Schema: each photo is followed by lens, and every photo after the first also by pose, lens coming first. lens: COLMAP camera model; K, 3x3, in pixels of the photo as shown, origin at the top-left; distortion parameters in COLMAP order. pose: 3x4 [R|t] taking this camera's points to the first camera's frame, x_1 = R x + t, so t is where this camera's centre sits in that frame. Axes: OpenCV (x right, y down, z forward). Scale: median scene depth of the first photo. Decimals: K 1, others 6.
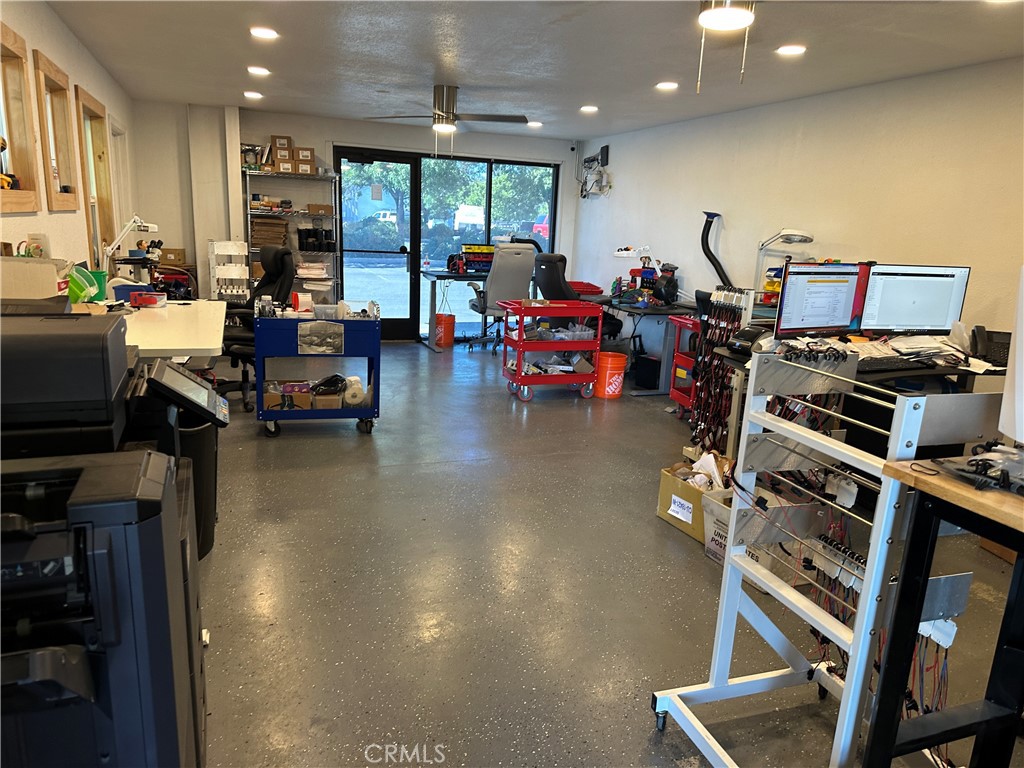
lens RADIAL K [[721.3, 0, 512.0], [0, 721.3, 384.0], [0, 0, 1]] dist [0.063472, -0.085875]
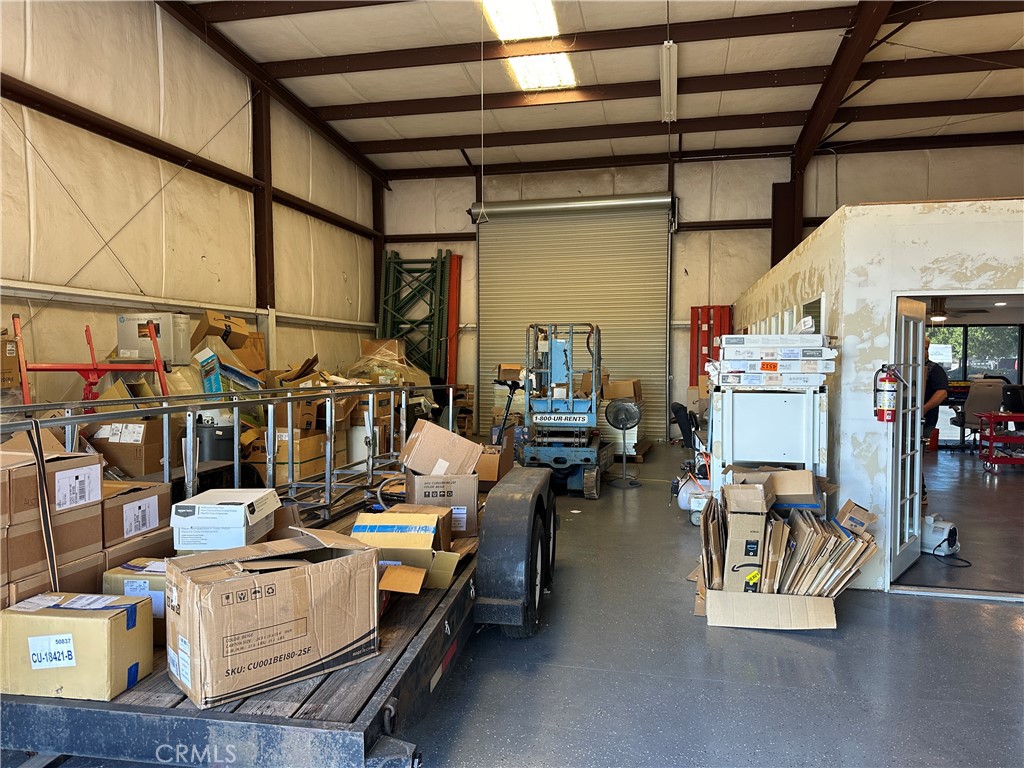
lens RADIAL K [[721.3, 0, 512.0], [0, 721.3, 384.0], [0, 0, 1]] dist [0.063472, -0.085875]
pose [[0.838384, -0.020057, -0.544710, 0.003095], [-0.087487, 0.981415, -0.170792, 0.190805], [0.538013, 0.190844, 0.821049, -0.915240]]
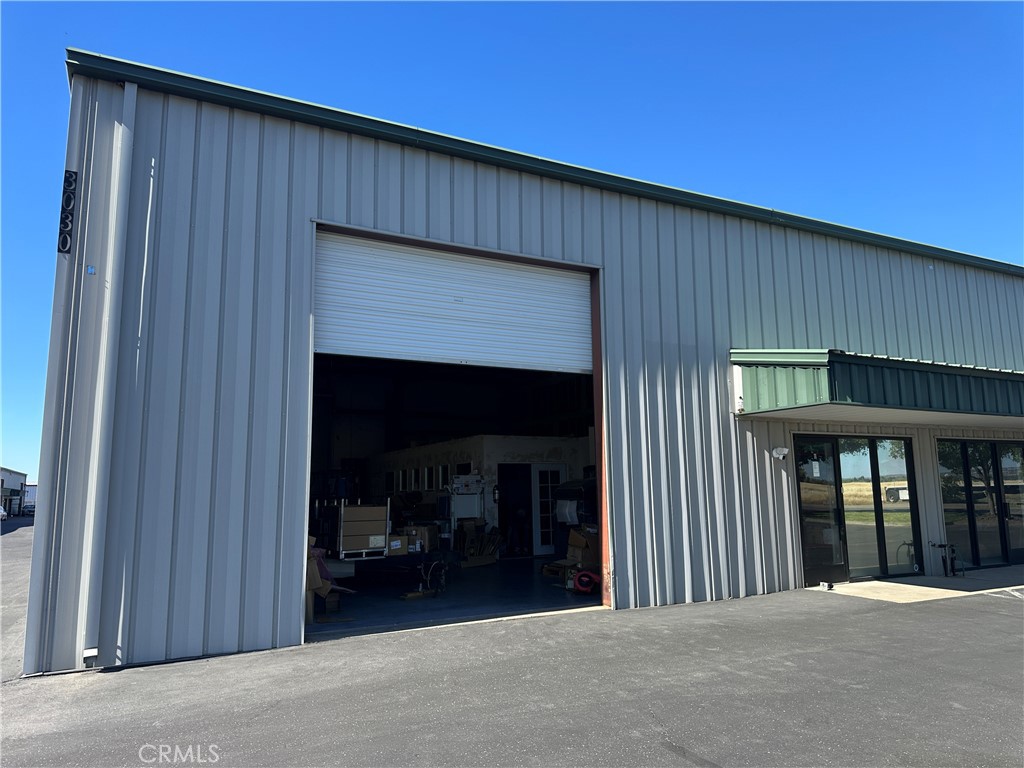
lens RADIAL K [[721.3, 0, 512.0], [0, 721.3, 384.0], [0, 0, 1]] dist [0.063472, -0.085875]
pose [[0.991269, -0.038022, 0.126252, -0.315531], [0.081439, 0.929600, -0.359459, 0.556684], [-0.103696, 0.366603, 0.924581, -2.410052]]
